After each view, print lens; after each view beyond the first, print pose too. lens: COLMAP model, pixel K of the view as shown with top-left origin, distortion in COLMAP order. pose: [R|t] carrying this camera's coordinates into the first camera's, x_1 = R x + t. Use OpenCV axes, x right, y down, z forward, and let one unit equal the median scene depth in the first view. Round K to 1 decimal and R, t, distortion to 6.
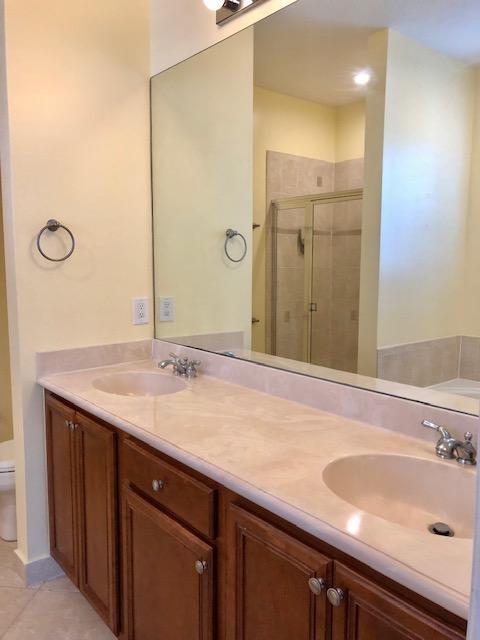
lens RADIAL K [[524.8, 0, 239.4], [0, 524.8, 320.6], [0, 0, 1]] dist [0.036229, -0.035305]
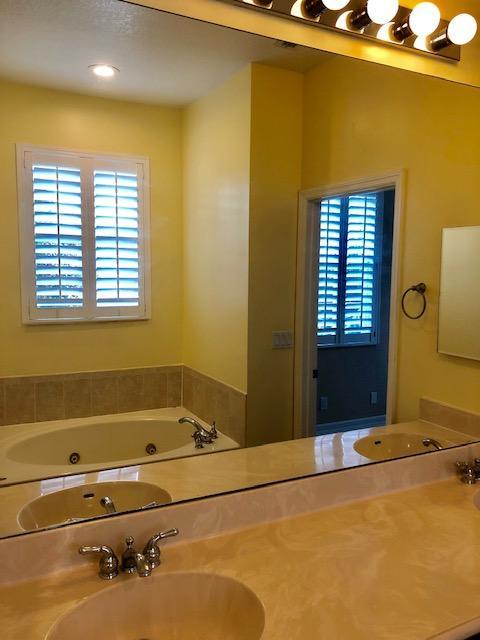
lens RADIAL K [[524.8, 0, 239.6], [0, 524.8, 320.1], [0, 0, 1]] dist [0.036229, -0.035305]
pose [[0.200927, -0.111237, 0.973270, -0.812564], [0.098264, 0.990810, 0.092955, -0.272484], [-0.974665, 0.076960, 0.210011, 1.018163]]
